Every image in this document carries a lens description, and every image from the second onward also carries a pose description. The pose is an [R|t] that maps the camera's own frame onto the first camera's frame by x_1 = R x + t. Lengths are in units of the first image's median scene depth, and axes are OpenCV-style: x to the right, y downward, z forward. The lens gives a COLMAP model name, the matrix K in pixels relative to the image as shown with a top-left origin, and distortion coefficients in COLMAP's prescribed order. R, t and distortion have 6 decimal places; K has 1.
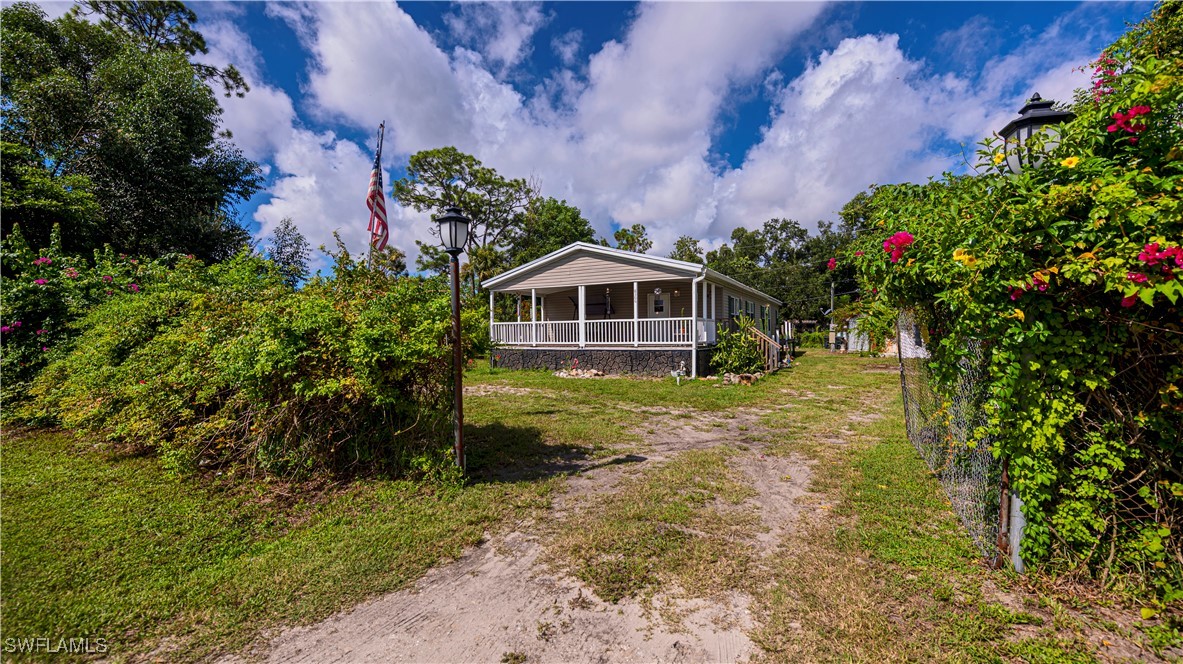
lens RADIAL K [[520.9, 0, 590.7], [0, 520.9, 349.6], [0, 0, 1]] dist [-0.023298, 0.000053]
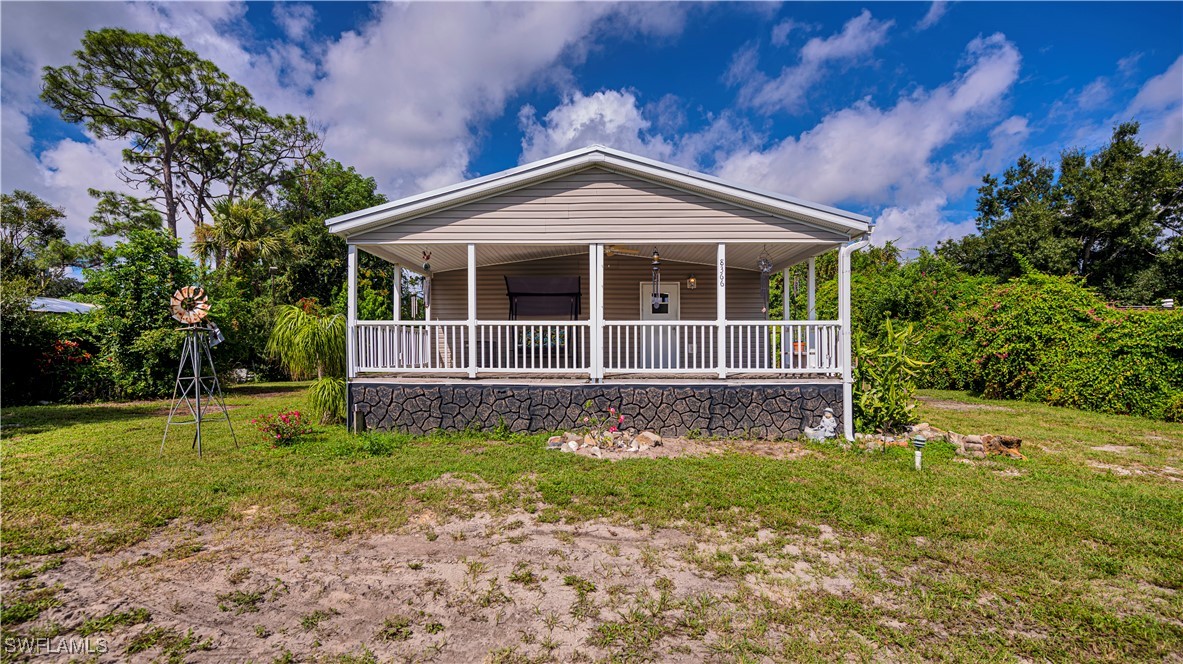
lens RADIAL K [[520.9, 0, 590.7], [0, 520.9, 349.6], [0, 0, 1]] dist [-0.023298, 0.000053]
pose [[0.891605, 0.010915, 0.452683, -0.193788], [0.004238, 0.999464, -0.032447, -0.014042], [-0.452794, 0.030848, 0.891081, 0.515063]]
